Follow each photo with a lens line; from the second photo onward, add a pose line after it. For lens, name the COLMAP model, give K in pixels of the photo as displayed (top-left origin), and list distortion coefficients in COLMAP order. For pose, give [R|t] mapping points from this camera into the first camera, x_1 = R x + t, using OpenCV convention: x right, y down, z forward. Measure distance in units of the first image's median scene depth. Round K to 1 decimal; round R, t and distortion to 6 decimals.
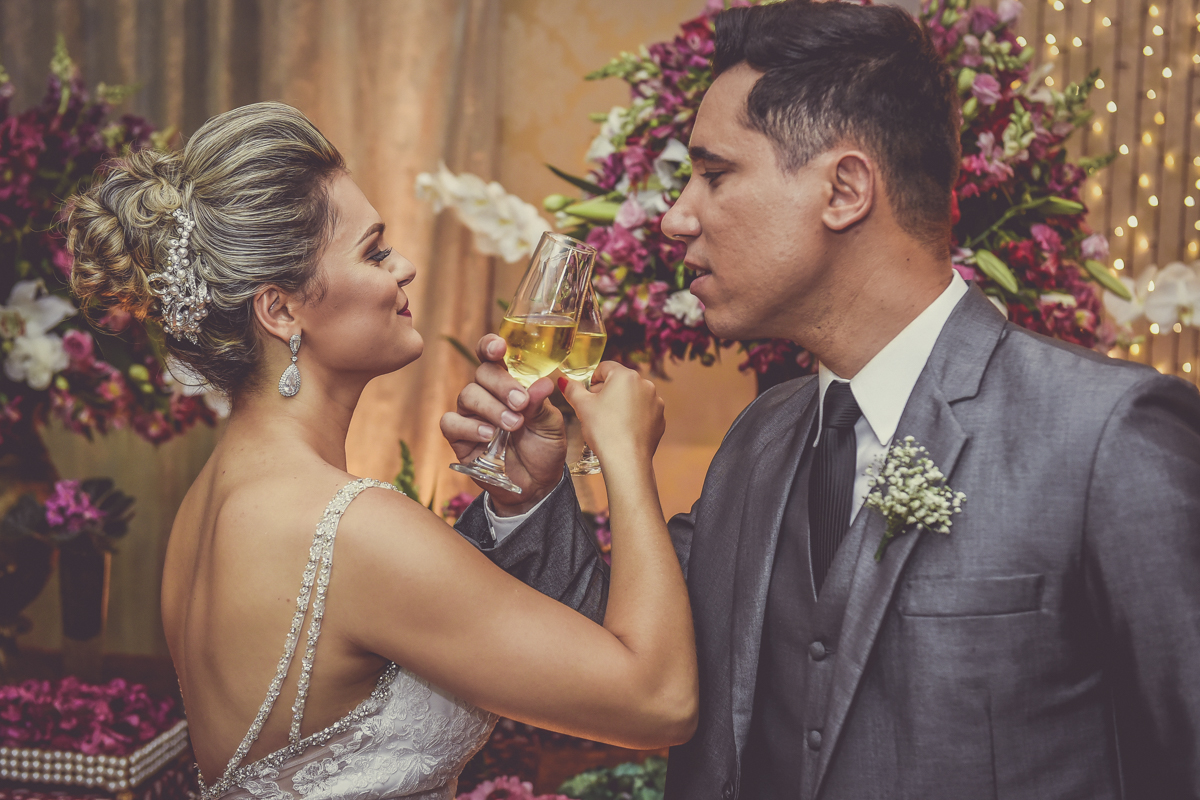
lens RADIAL K [[1893.0, 0, 602.7], [0, 1893.0, 437.5], [0, 0, 1]] dist [-0.015878, 0.000000]
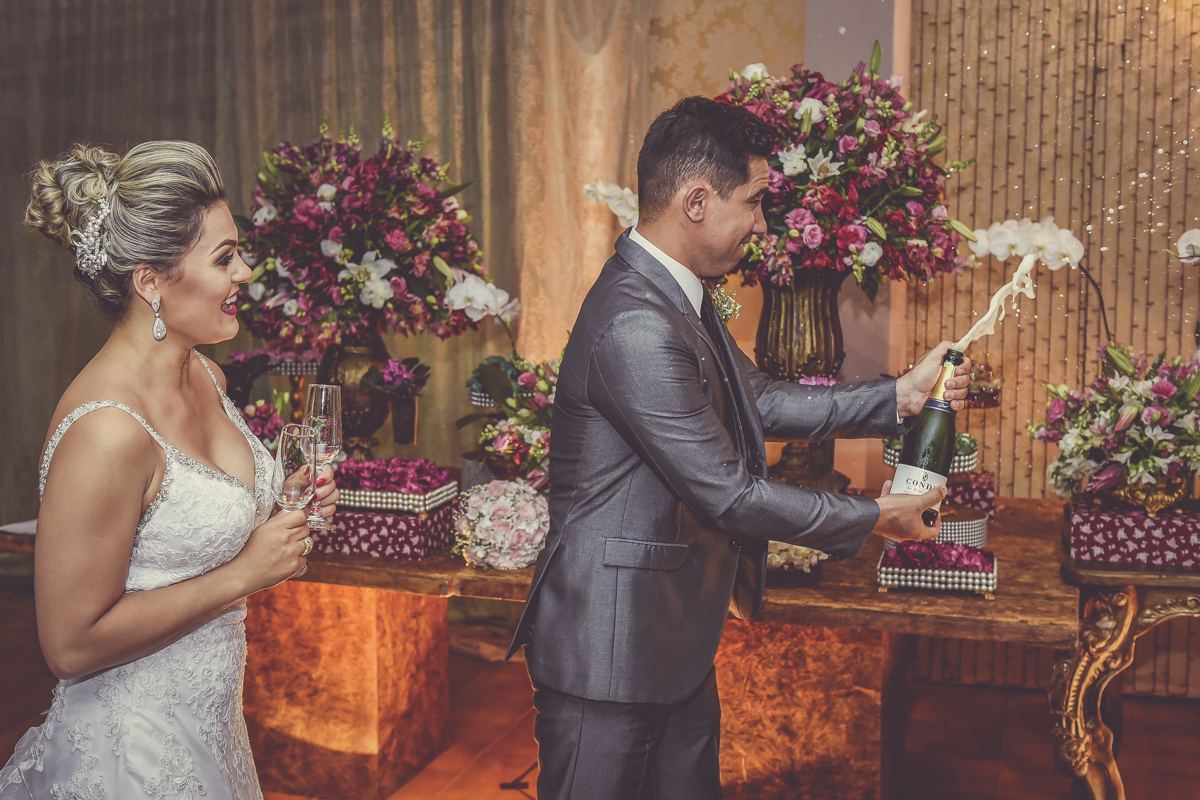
lens RADIAL K [[1363.0, 0, 599.3], [0, 1363.0, 402.1], [0, 0, 1]] dist [-0.059749, 0.000000]
pose [[0.989529, -0.015470, -0.143505, 0.117908], [0.019734, 0.999404, 0.028340, 0.035521], [0.142981, -0.030876, 0.989244, -0.323334]]
